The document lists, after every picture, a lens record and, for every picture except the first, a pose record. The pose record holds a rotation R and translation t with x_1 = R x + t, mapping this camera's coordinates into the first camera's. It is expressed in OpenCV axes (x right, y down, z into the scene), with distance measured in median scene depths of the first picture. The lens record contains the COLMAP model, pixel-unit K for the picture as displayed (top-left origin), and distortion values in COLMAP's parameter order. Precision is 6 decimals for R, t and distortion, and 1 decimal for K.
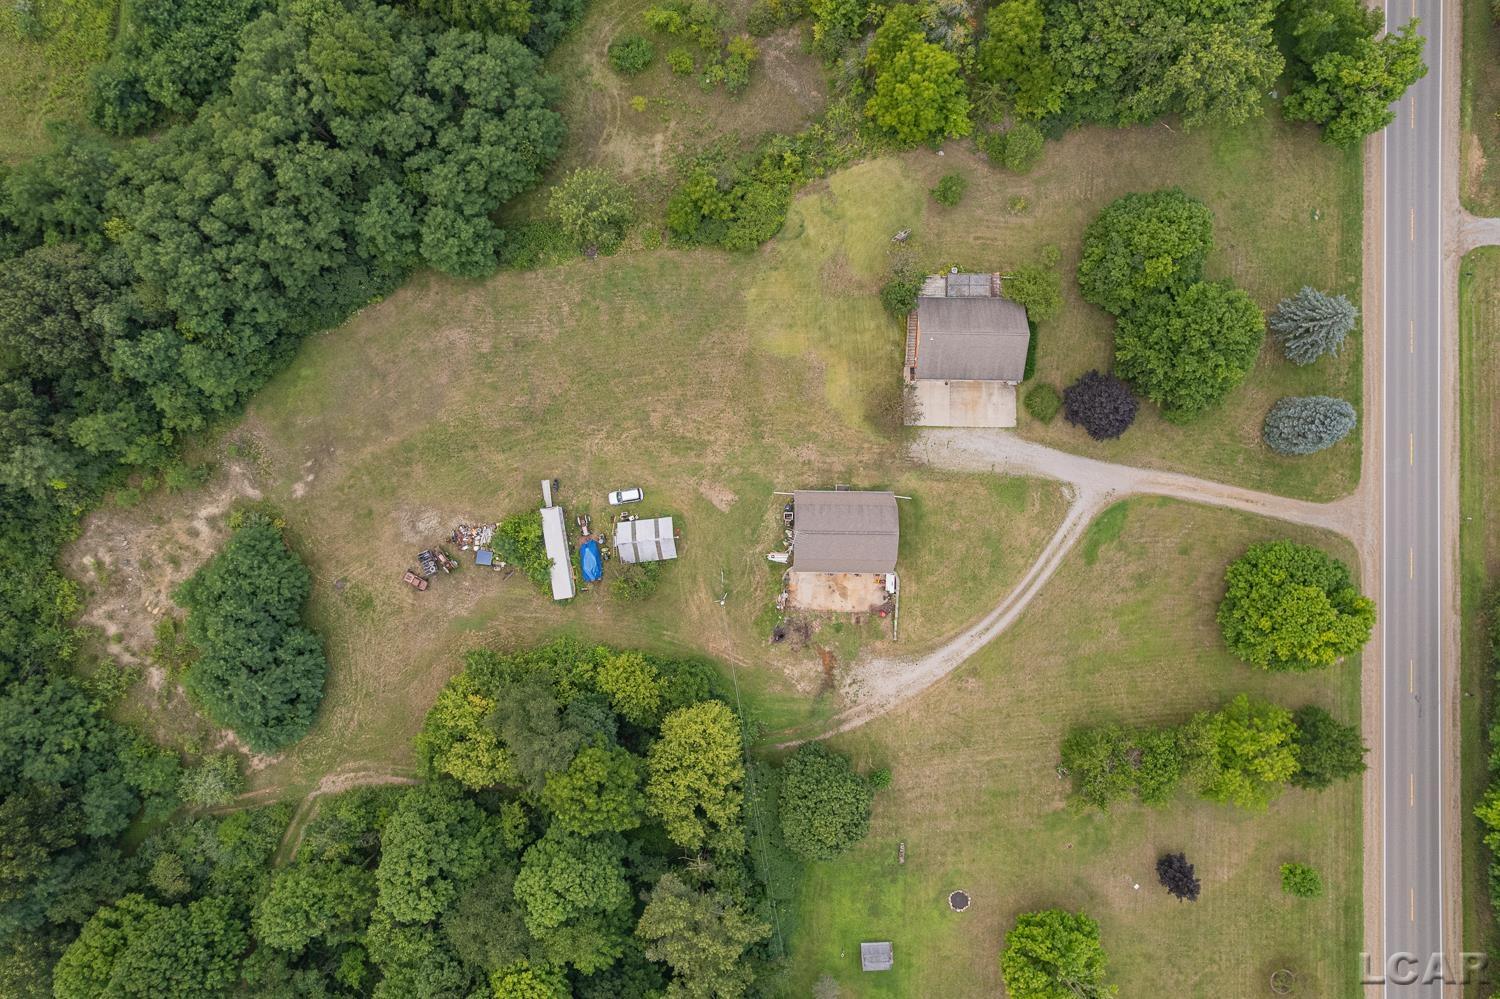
lens RADIAL K [[987.6, 0, 756.0], [0, 987.6, 499.3], [0, 0, 1]] dist [-0.074701, 0.077345]
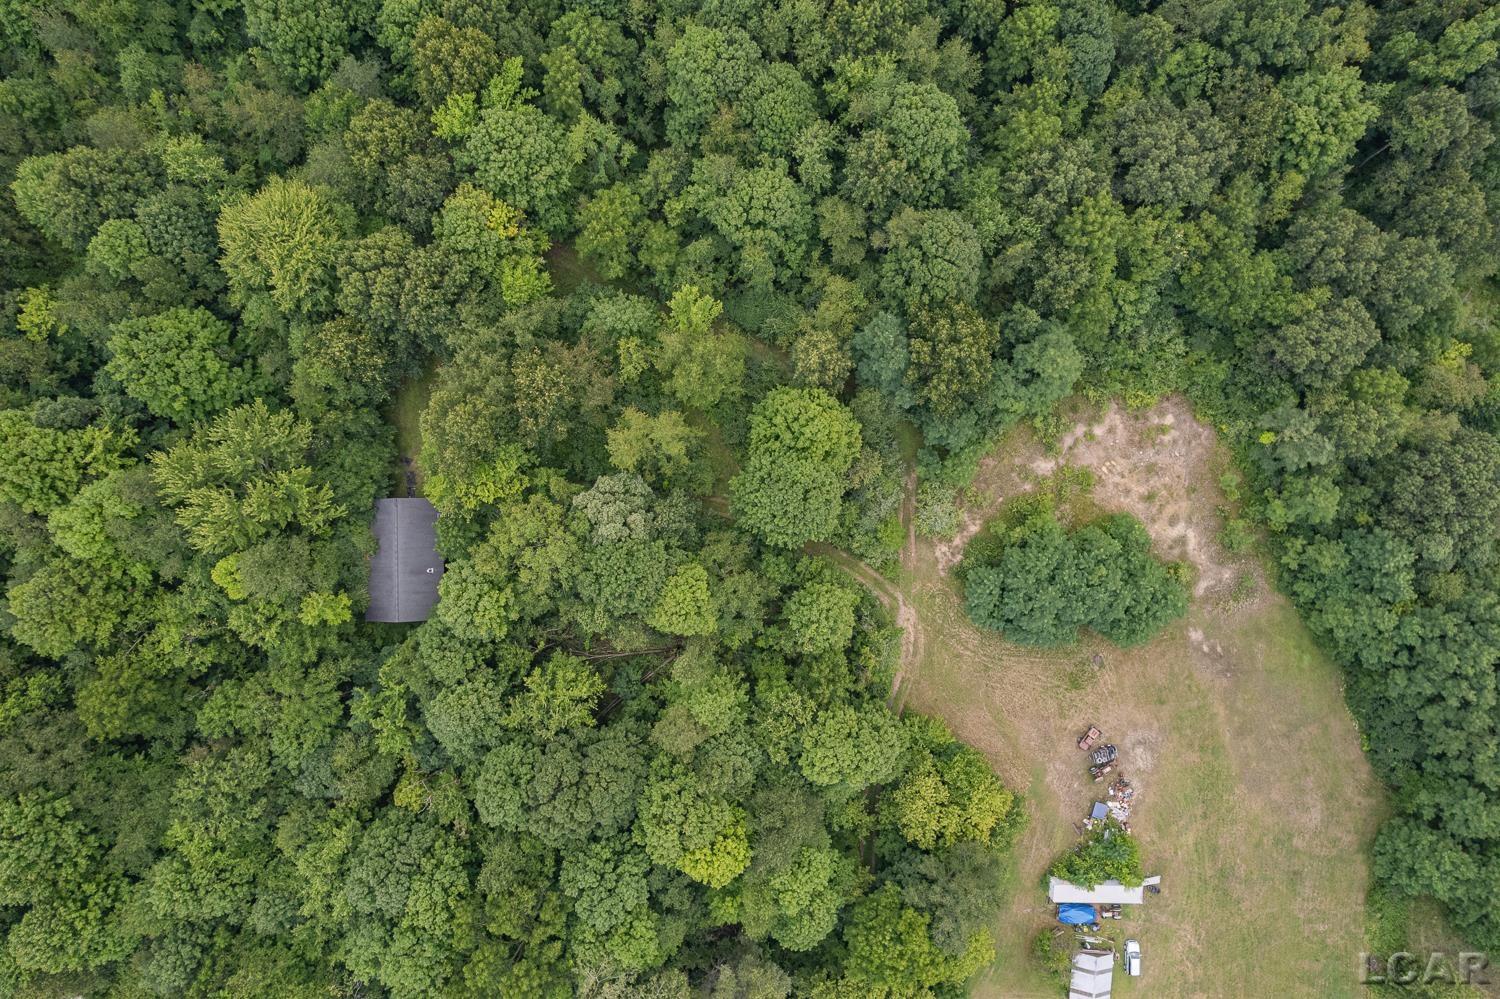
lens RADIAL K [[987.6, 0, 748.4], [0, 987.6, 498.6], [0, 0, 1]] dist [-0.074701, 0.077345]
pose [[-0.184201, 0.982887, 0.001828, -0.528647], [-0.982573, -0.184189, 0.024988, 0.451571], [0.024897, 0.002807, 0.999686, -0.023618]]
